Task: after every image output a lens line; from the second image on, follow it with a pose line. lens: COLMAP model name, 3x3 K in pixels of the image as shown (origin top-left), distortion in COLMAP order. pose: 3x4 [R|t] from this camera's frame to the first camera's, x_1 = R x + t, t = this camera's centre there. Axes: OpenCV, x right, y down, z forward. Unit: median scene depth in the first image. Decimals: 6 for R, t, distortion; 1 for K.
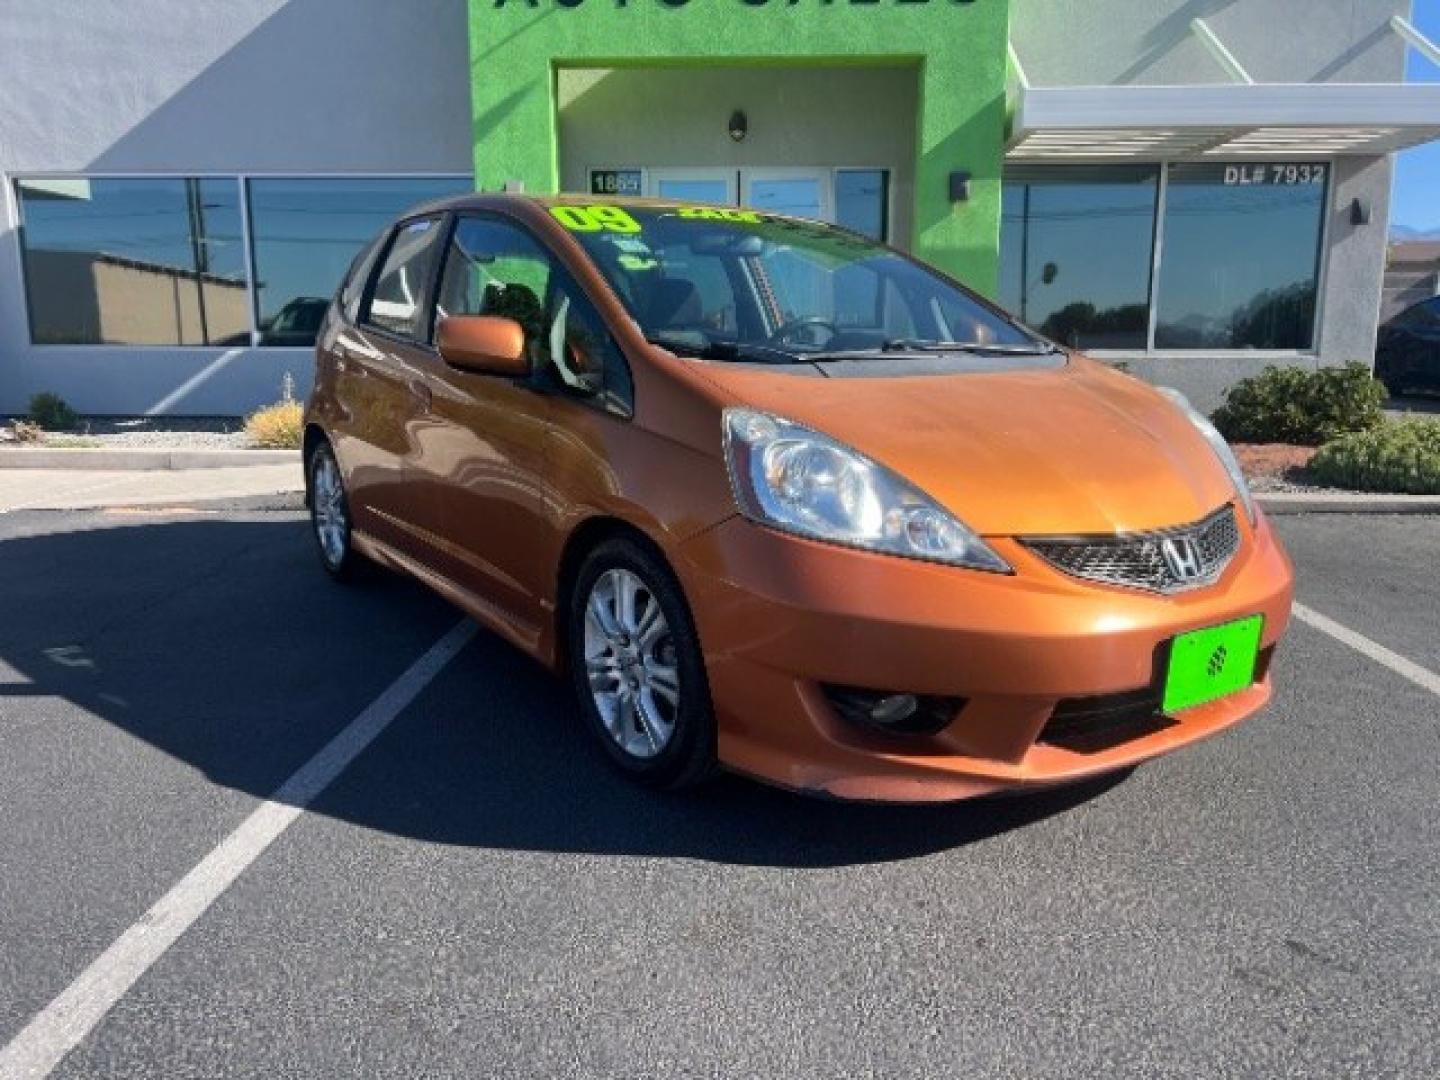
lens RADIAL K [[1090.2, 0, 722.0], [0, 1090.2, 517.4], [0, 0, 1]] dist [0.075015, -0.086134]
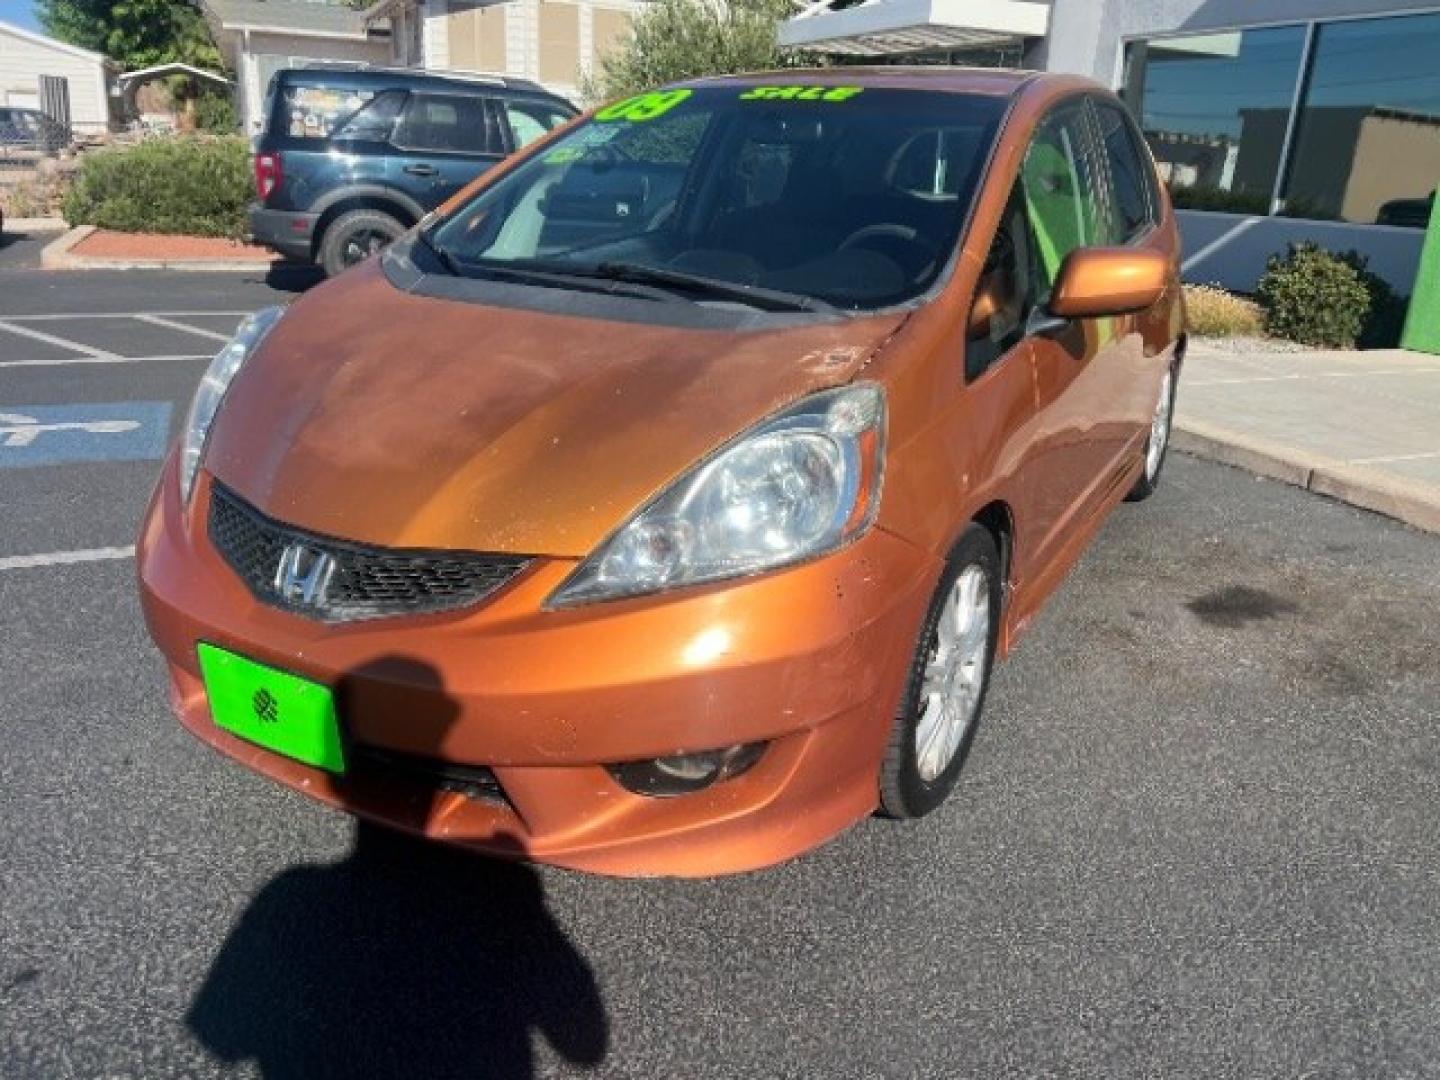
lens RADIAL K [[1090.2, 0, 722.0], [0, 1090.2, 517.4], [0, 0, 1]] dist [0.075015, -0.086134]
pose [[0.450752, 0.305124, -0.838881, 0.325243], [-0.197923, 0.950537, 0.239388, -0.067846], [0.870431, 0.058129, 0.488847, 0.238526]]
